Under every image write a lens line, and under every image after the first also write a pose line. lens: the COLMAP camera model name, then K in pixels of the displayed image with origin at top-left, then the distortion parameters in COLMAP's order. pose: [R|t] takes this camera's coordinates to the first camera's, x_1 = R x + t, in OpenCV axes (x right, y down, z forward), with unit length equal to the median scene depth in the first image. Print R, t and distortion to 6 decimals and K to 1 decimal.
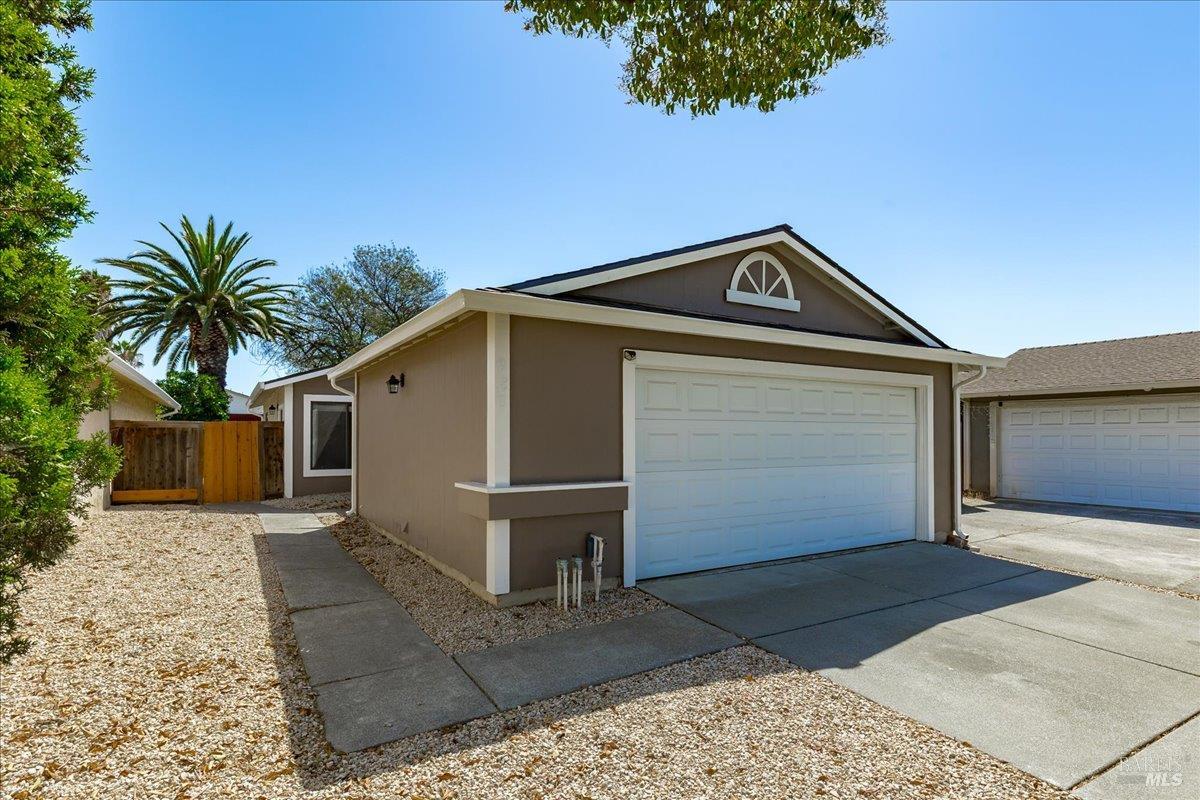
lens RADIAL K [[603.1, 0, 581.7], [0, 603.1, 435.5], [0, 0, 1]] dist [-0.002385, 0.000592]
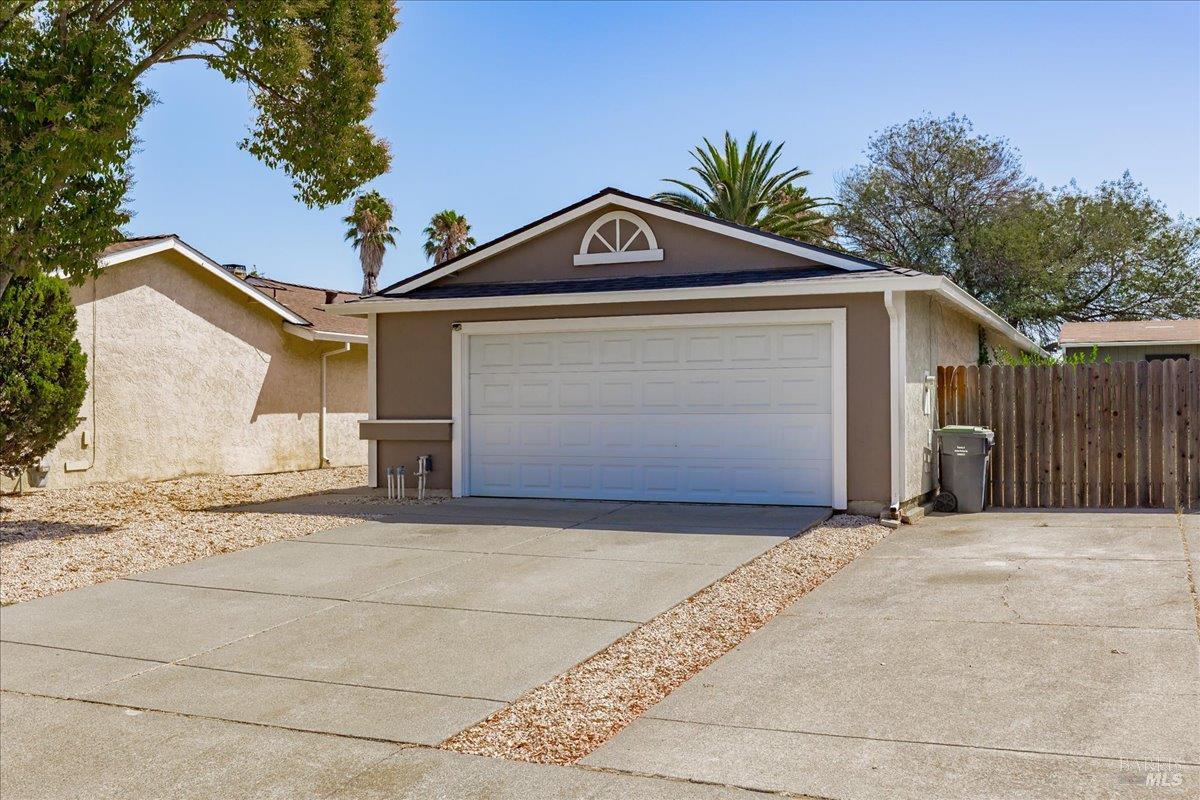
lens RADIAL K [[1167.6, 0, 624.7], [0, 1167.6, 438.3], [0, 0, 1]] dist [-0.001513, -0.010412]
pose [[0.597417, 0.015739, -0.801777, 2.029652], [0.004243, 0.999731, 0.022787, 0.048919], [0.801920, -0.017015, 0.597189, -0.226336]]
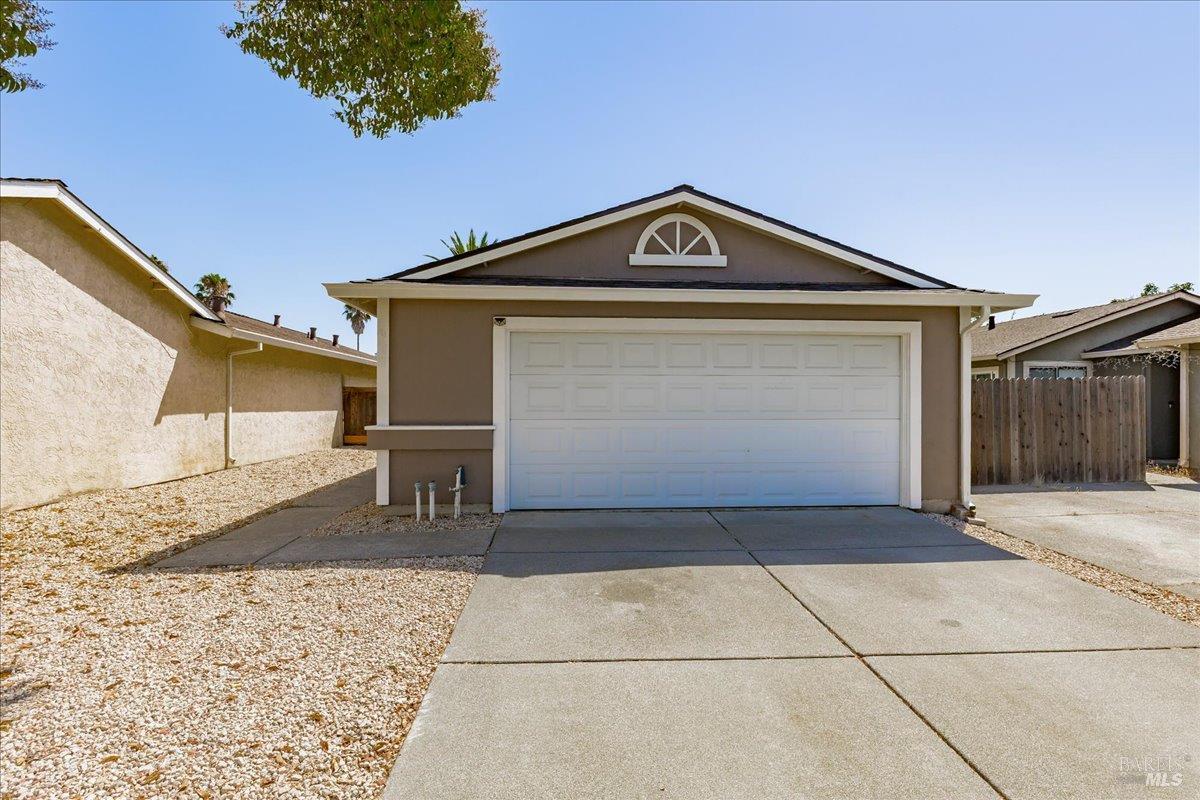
lens RADIAL K [[583.1, 0, 606.0], [0, 583.1, 409.9], [0, 0, 1]] dist [-0.001777, 0.000831]
pose [[0.897577, 0.004641, -0.440833, 0.660409], [-0.000871, 0.999961, 0.008756, 0.027938], [0.440856, -0.007475, 0.897547, 0.039373]]
